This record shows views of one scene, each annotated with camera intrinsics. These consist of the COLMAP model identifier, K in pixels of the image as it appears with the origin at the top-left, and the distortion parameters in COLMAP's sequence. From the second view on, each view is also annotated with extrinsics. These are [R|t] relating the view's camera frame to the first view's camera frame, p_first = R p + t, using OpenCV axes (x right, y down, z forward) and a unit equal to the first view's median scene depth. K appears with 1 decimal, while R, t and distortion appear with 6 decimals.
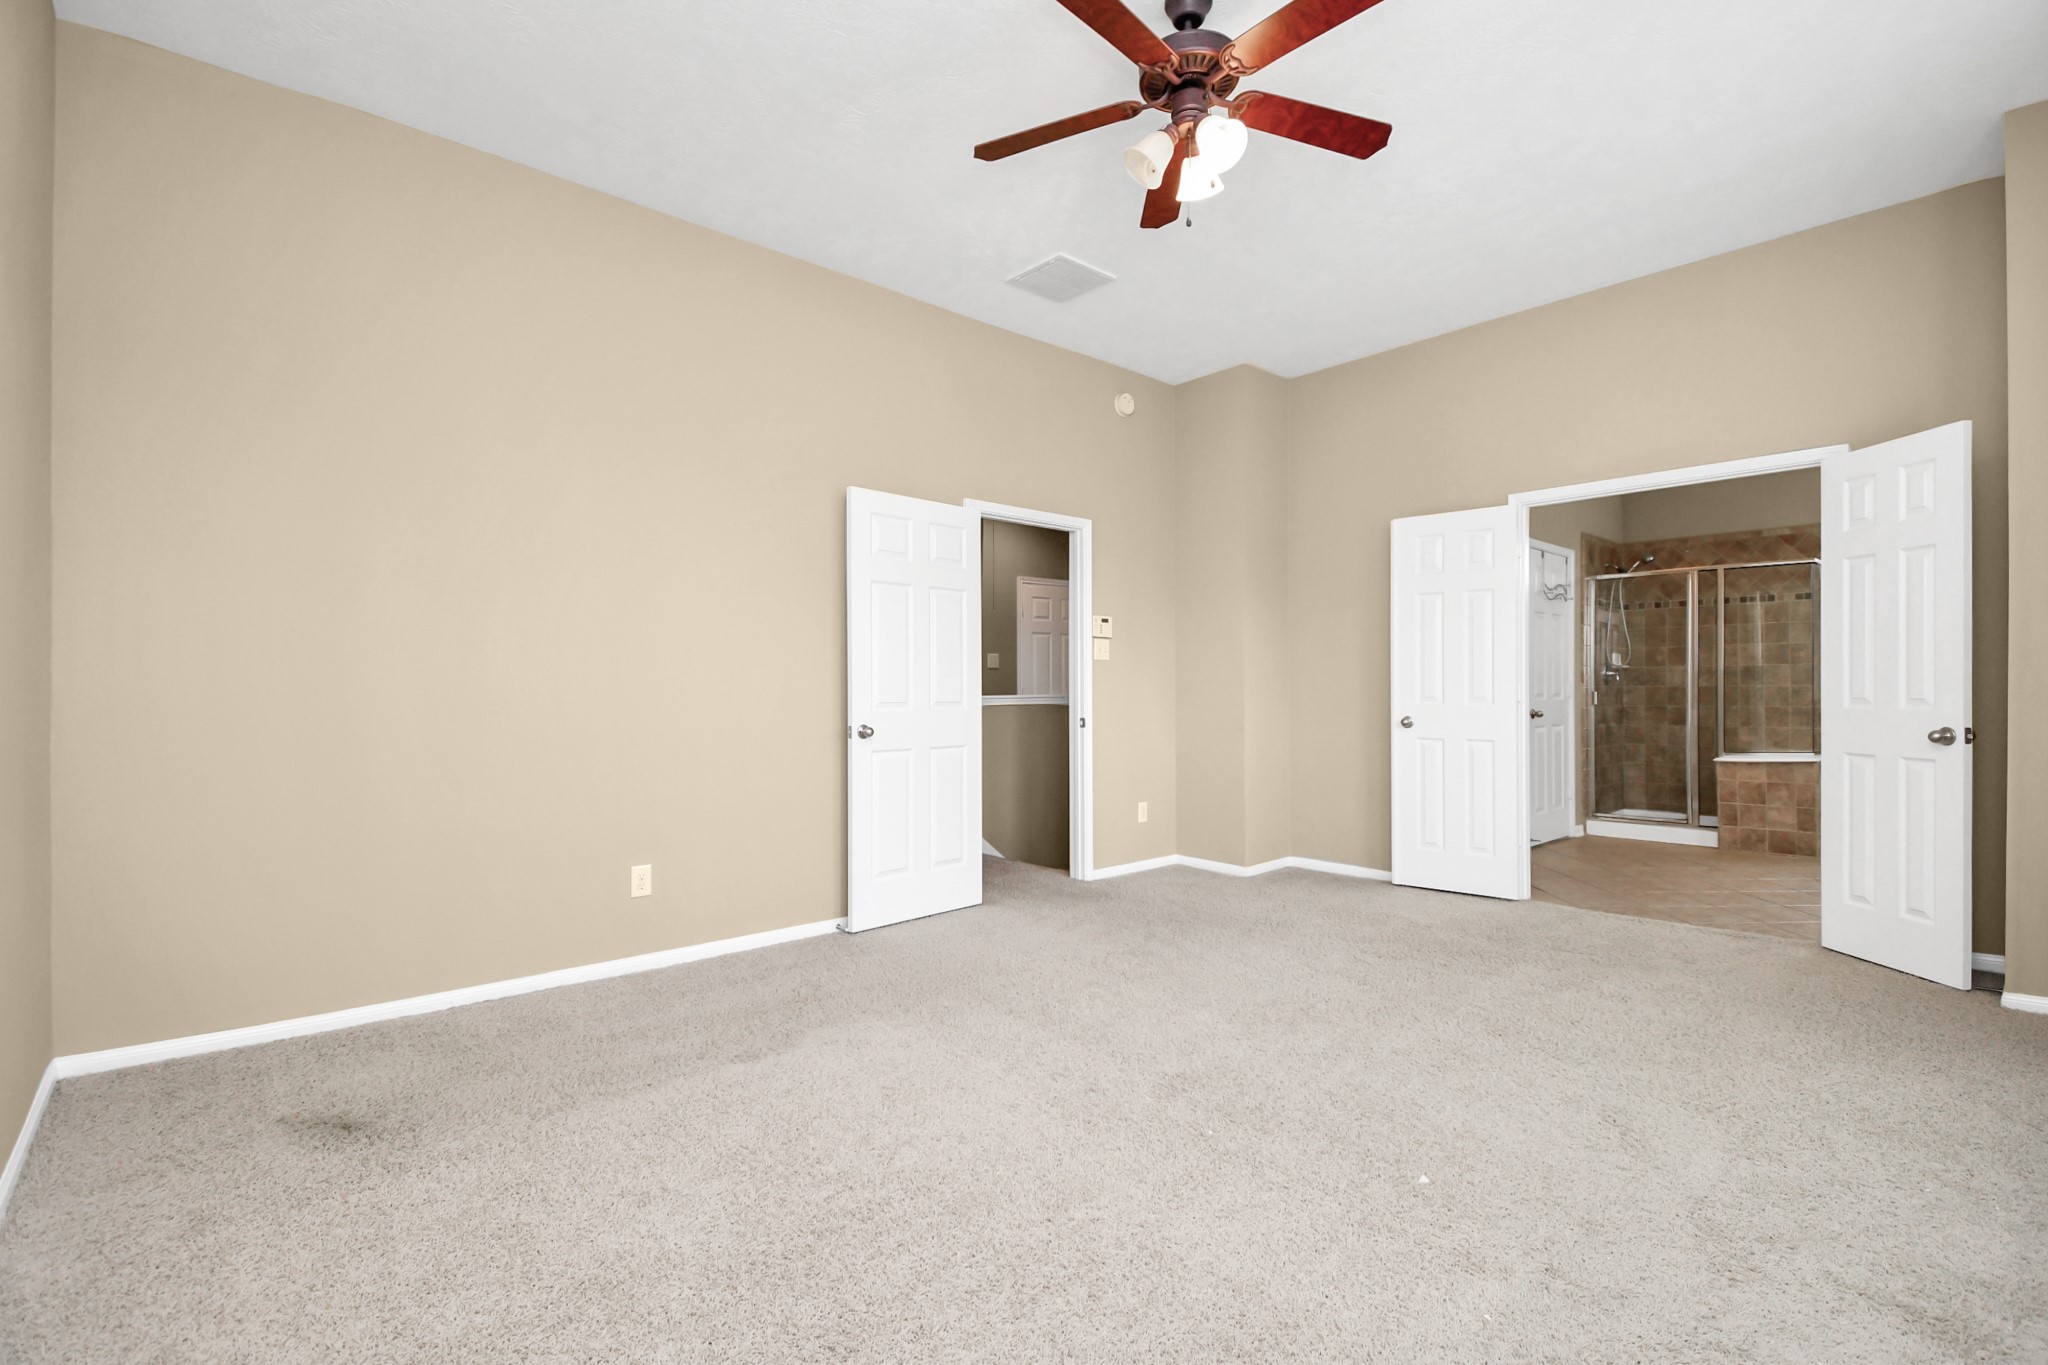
lens RADIAL K [[931.9, 0, 1025.4], [0, 931.9, 691.4], [0, 0, 1]] dist [0.015055, -0.018026]
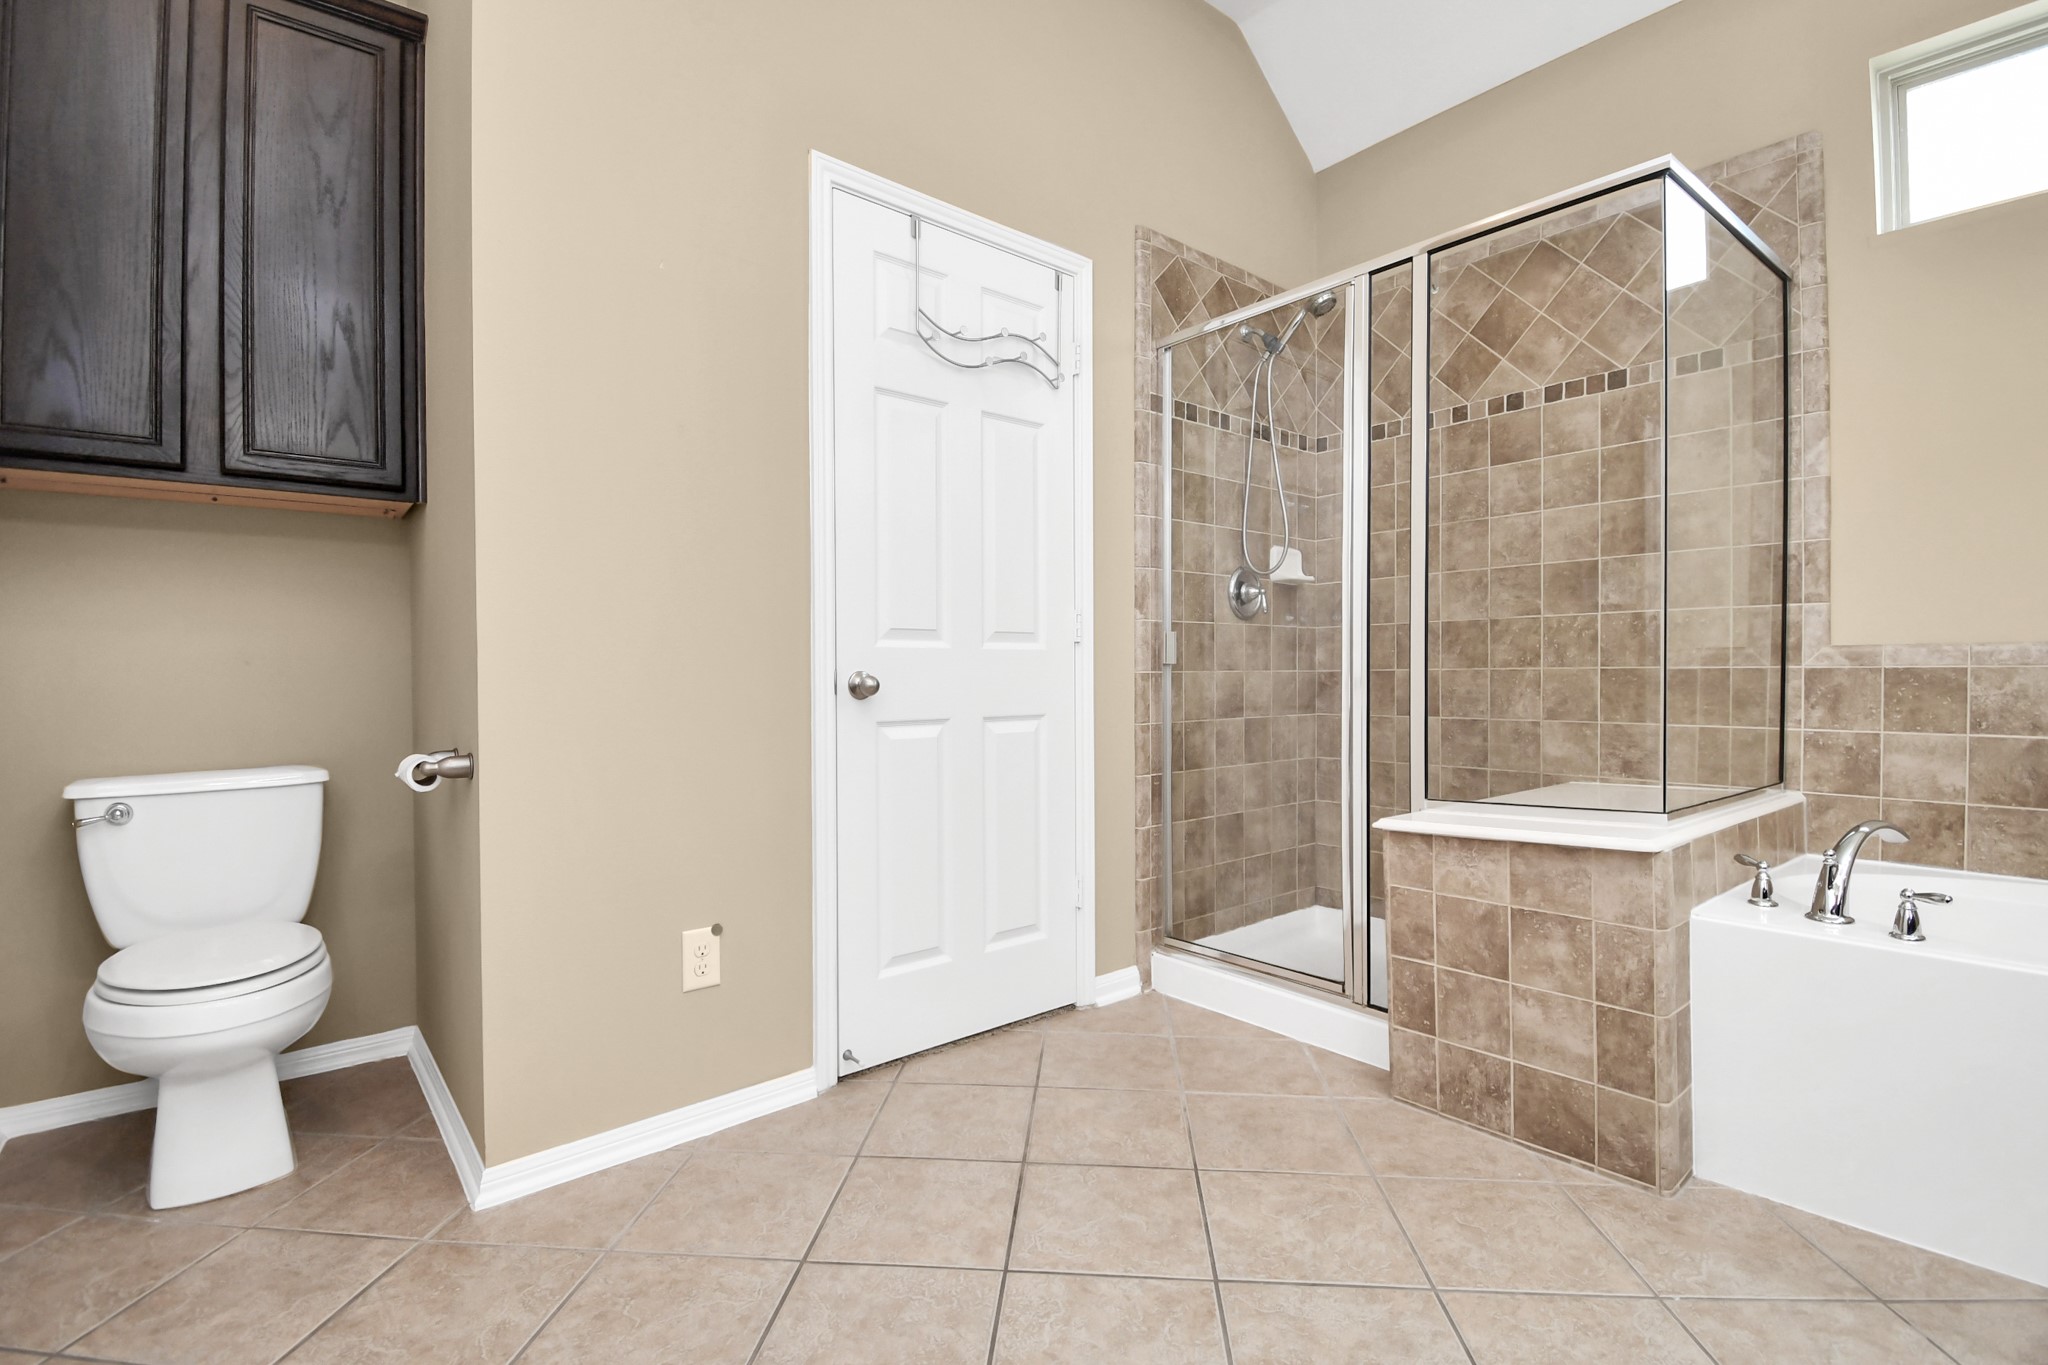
lens RADIAL K [[943.2, 0, 1020.7], [0, 943.2, 690.6], [0, 0, 1]] dist [0.024076, -0.034377]
pose [[0.999634, -0.000174, -0.027054, 0.602246], [0.000562, 0.999897, 0.014325, 0.021231], [0.027049, -0.014335, 0.999531, 0.645913]]
